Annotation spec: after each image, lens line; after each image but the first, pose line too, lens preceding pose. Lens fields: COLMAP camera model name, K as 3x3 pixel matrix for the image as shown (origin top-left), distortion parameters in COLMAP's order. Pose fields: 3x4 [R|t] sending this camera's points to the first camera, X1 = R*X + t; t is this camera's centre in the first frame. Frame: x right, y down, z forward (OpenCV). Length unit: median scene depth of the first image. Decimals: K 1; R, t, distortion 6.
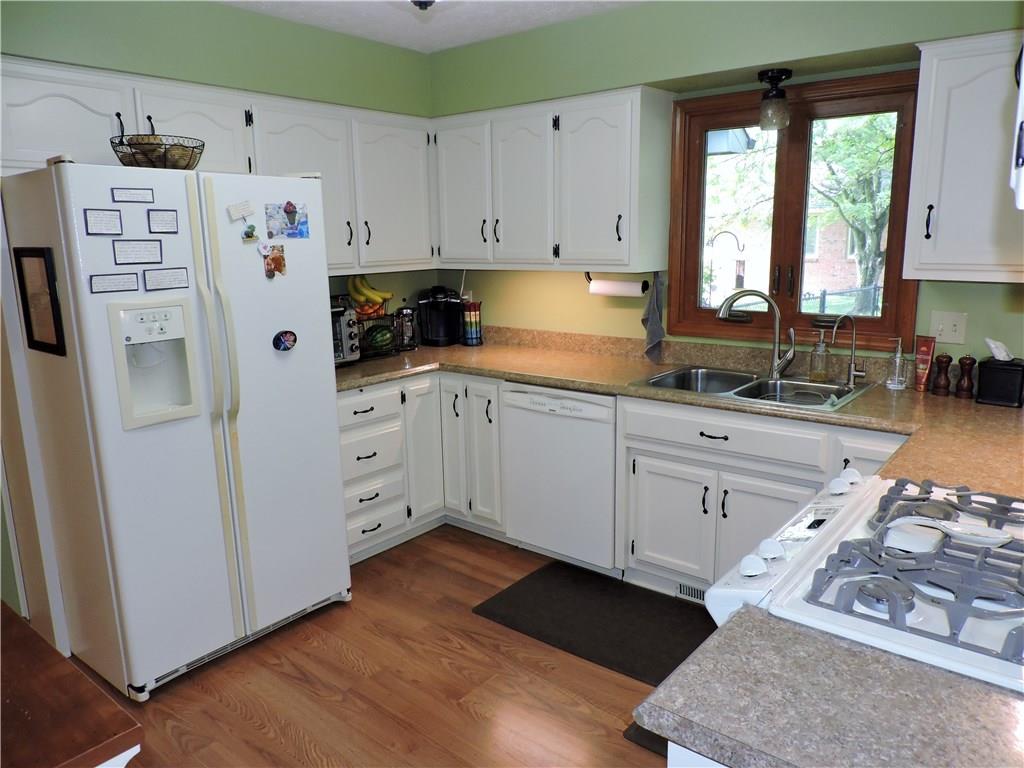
lens RADIAL K [[735.2, 0, 511.4], [0, 735.2, 383.2], [0, 0, 1]] dist [-0.004896, 0.004263]
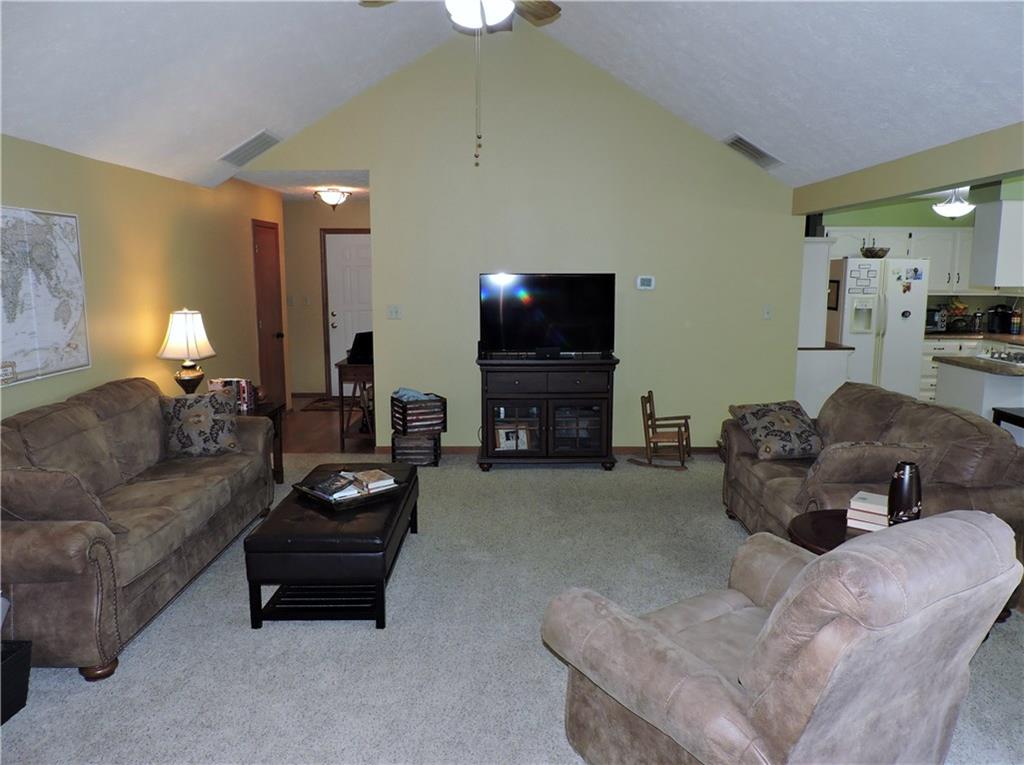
lens RADIAL K [[735.2, 0, 512.8], [0, 735.2, 380.4], [0, 0, 1]] dist [-0.004896, 0.004263]
pose [[0.638800, 0.130689, -0.758192, 0.996072], [-0.167827, 0.985406, 0.028454, 0.403084], [0.750845, 0.109068, 0.651410, -2.170542]]
